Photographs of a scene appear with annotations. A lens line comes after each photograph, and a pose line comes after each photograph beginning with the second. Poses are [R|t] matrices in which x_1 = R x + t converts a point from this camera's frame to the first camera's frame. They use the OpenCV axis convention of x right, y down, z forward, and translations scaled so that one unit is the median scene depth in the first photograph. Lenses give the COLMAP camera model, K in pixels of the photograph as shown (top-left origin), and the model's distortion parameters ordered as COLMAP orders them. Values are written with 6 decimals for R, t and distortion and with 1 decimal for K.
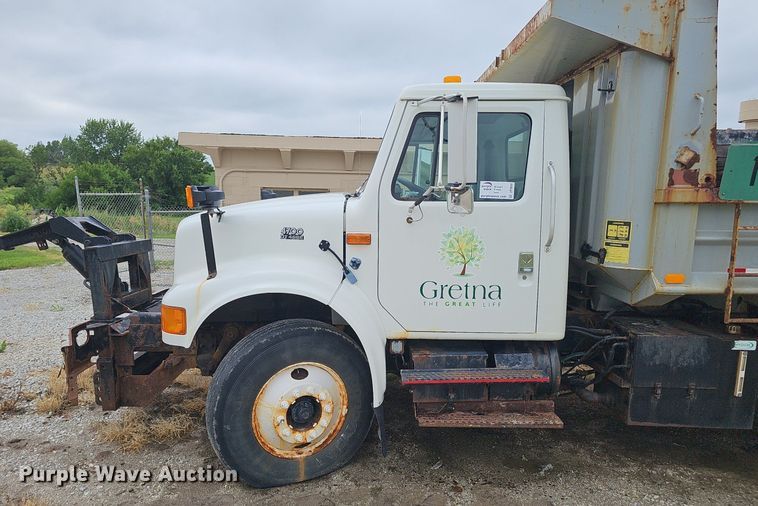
lens RADIAL K [[499.0, 0, 374.7], [0, 499.0, 281.4], [0, 0, 1]] dist [0.040325, -0.002547]
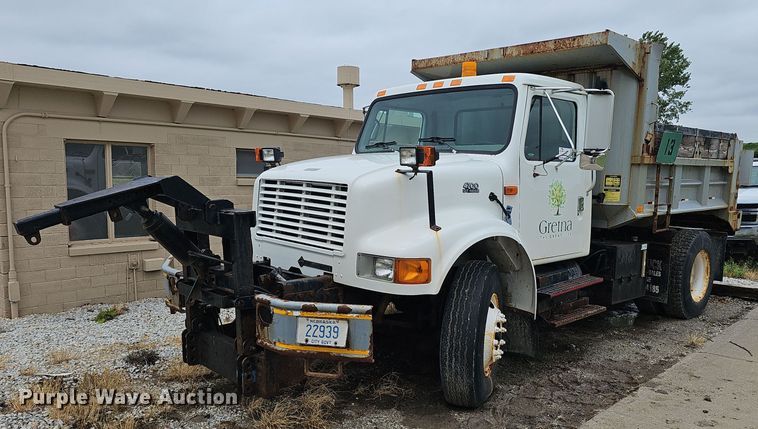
lens RADIAL K [[555.6, 0, 382.5], [0, 555.6, 228.9], [0, 0, 1]] dist [0.043241, -0.008669]
pose [[0.745540, -0.070506, 0.662721, -1.205638], [0.095816, 0.995397, -0.001891, -0.016752], [-0.659537, 0.064909, 0.748864, 0.164345]]
